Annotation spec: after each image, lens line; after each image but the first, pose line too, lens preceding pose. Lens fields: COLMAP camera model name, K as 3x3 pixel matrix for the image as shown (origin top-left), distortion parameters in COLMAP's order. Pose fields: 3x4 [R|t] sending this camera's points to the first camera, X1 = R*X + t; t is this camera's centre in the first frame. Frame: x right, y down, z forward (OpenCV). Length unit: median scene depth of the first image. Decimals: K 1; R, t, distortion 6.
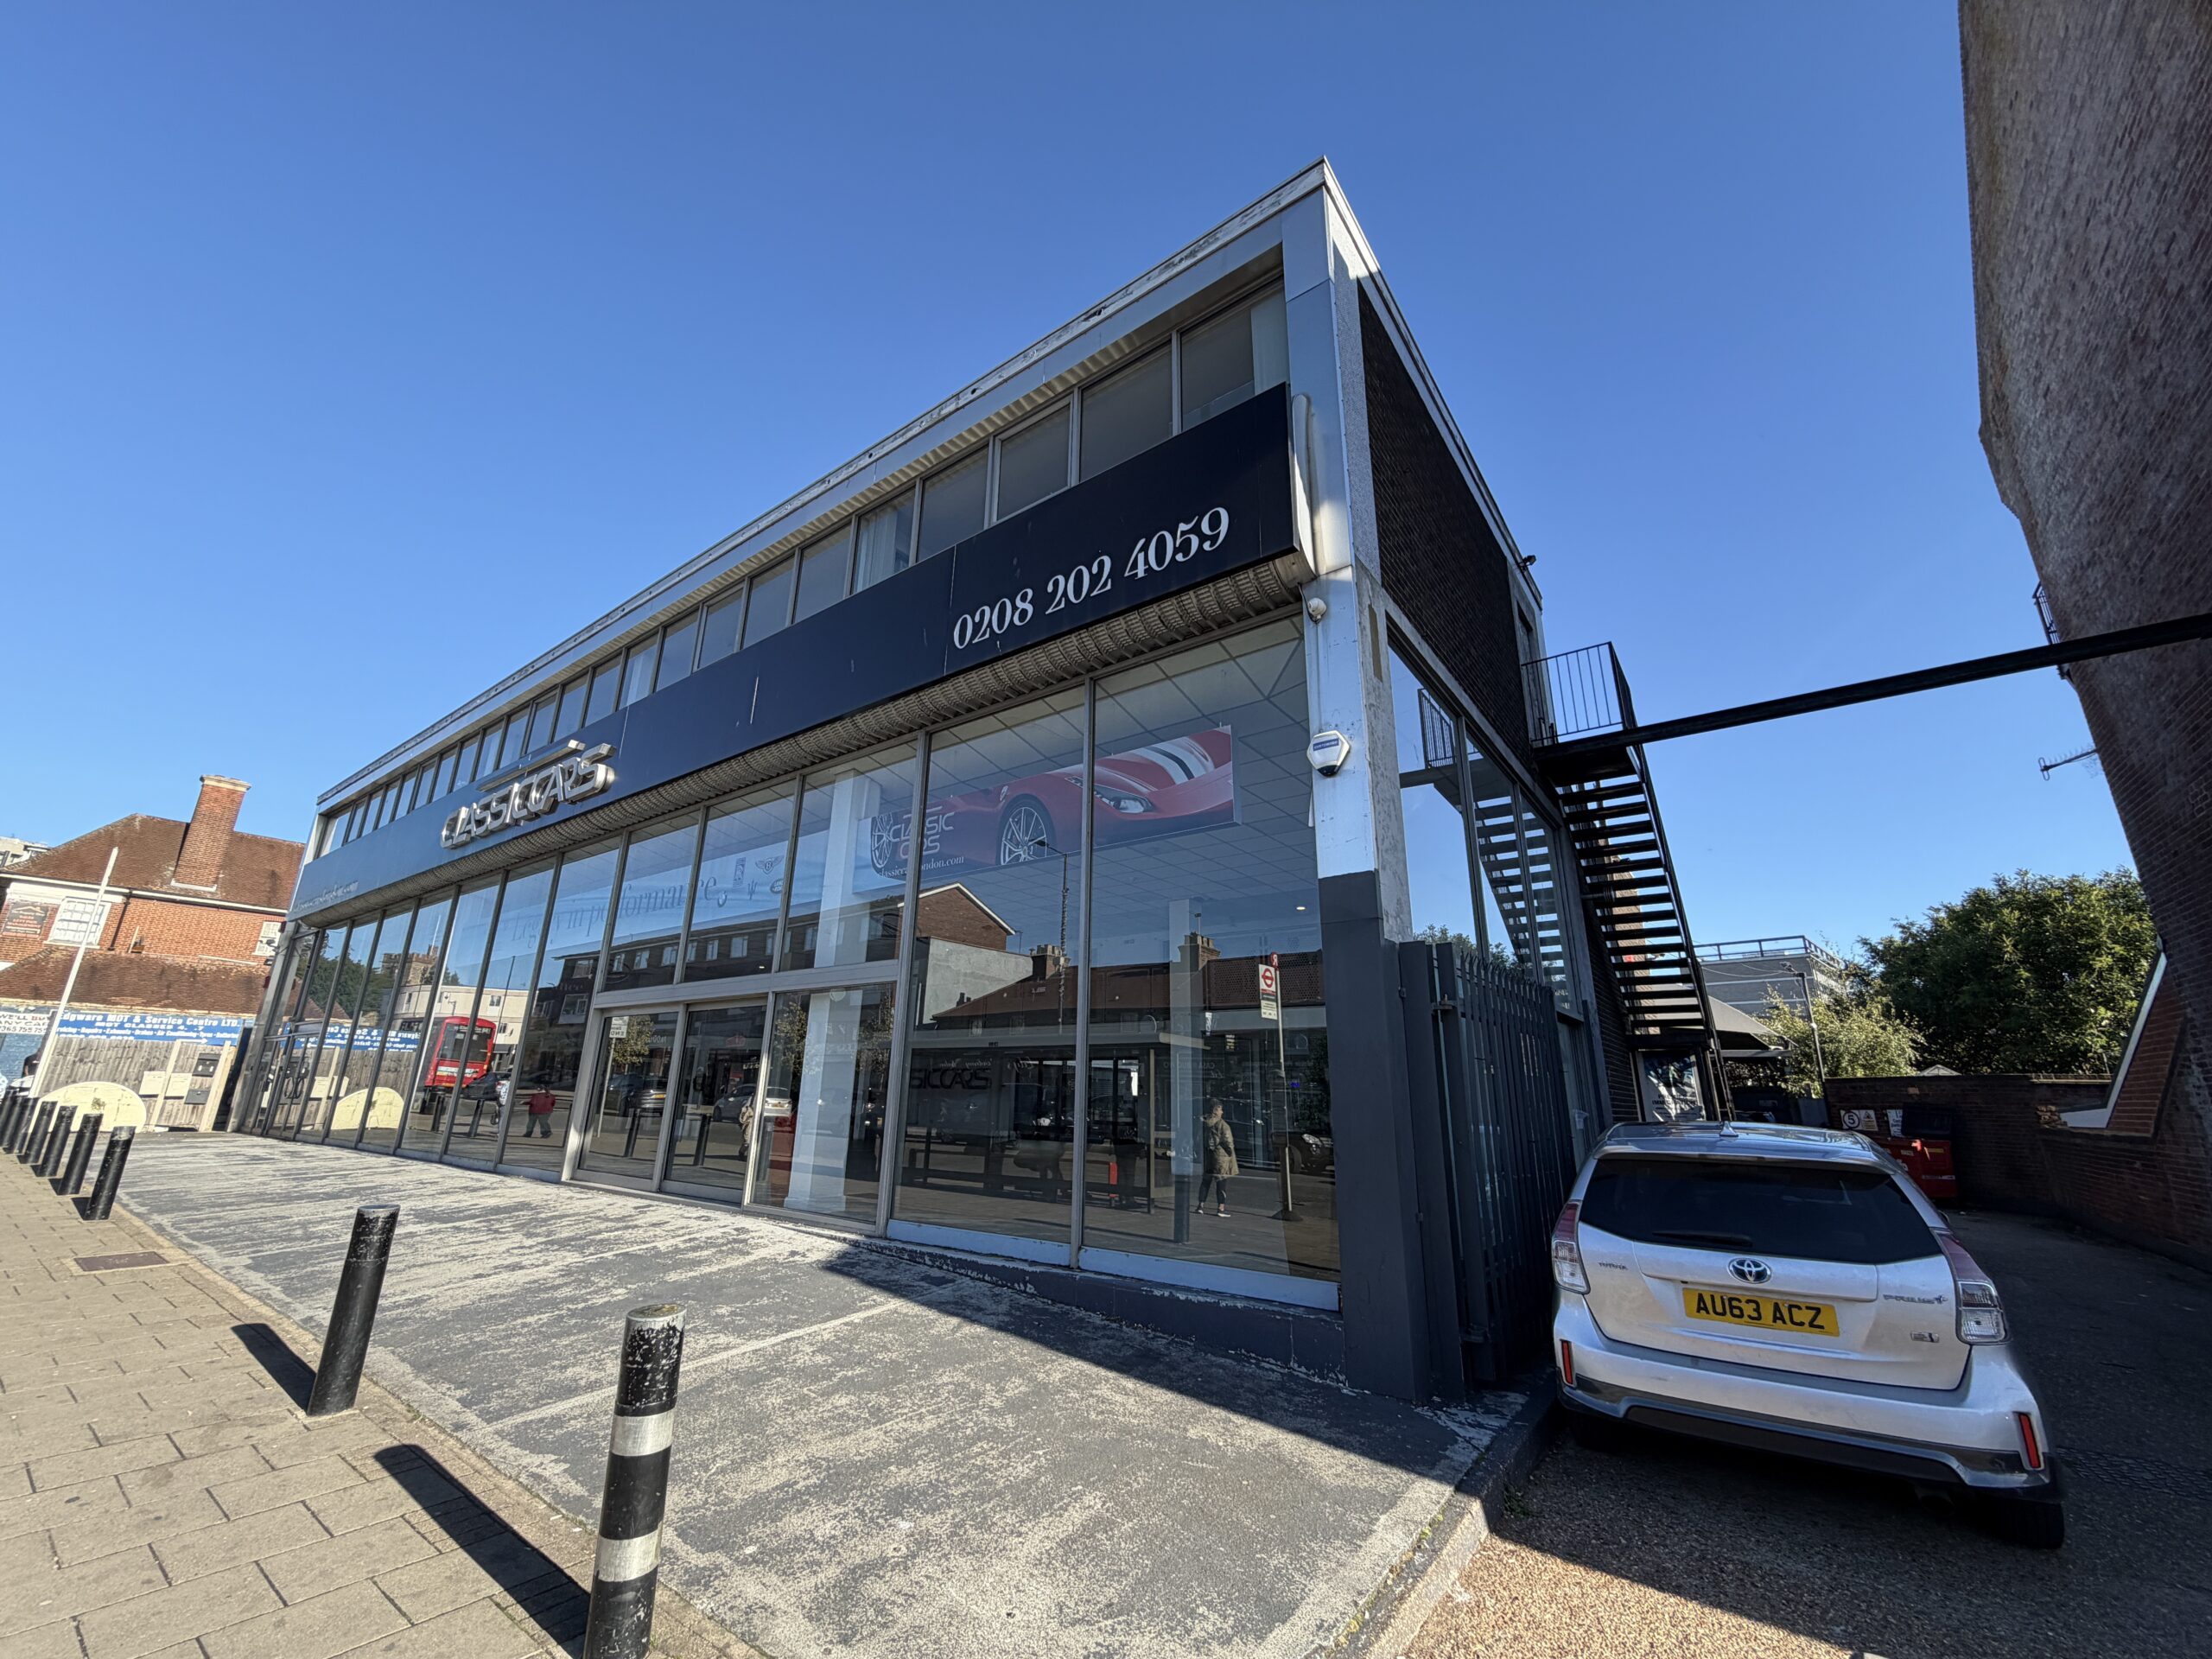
lens RADIAL K [[880.4, 0, 1096.9], [0, 880.4, 830.9], [0, 0, 1]] dist [-0.001660, 0.000410]
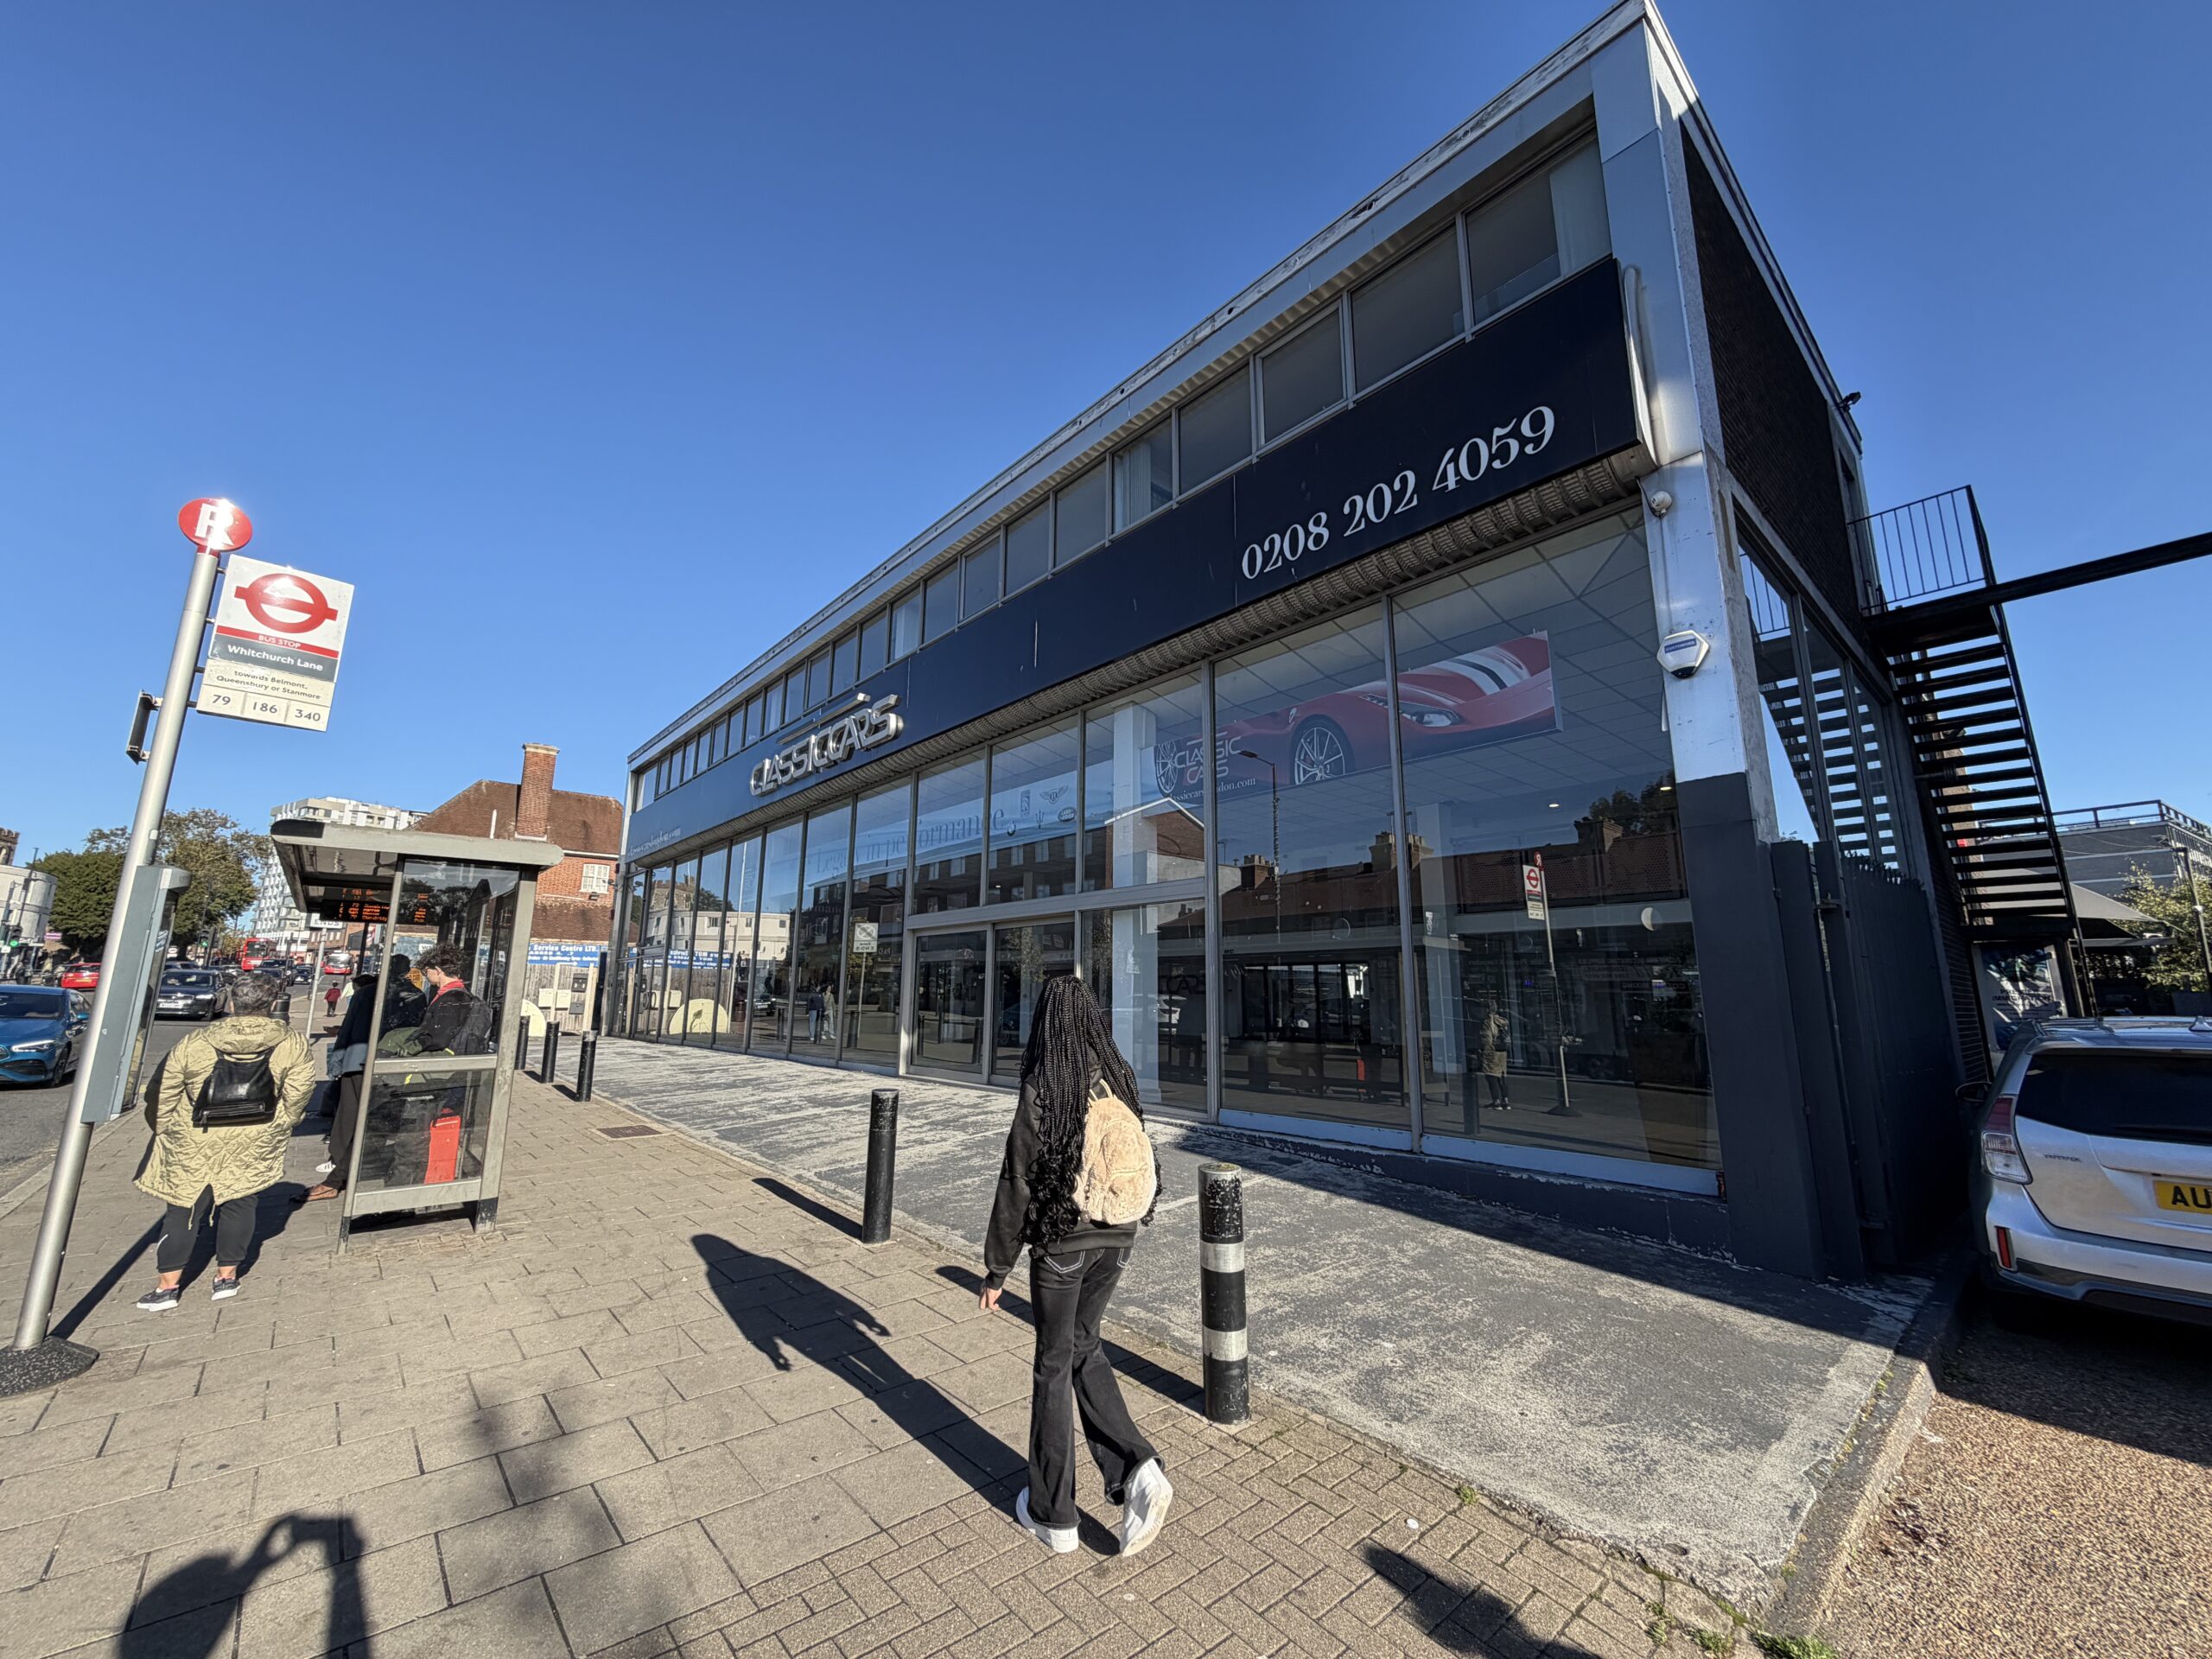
lens RADIAL K [[880.4, 0, 1096.9], [0, 880.4, 830.9], [0, 0, 1]] dist [-0.001660, 0.000410]
pose [[0.978063, -0.050221, -0.202164, -0.125106], [0.070622, 0.992969, 0.094998, -0.021579], [0.195972, -0.107191, 0.974733, -0.069390]]
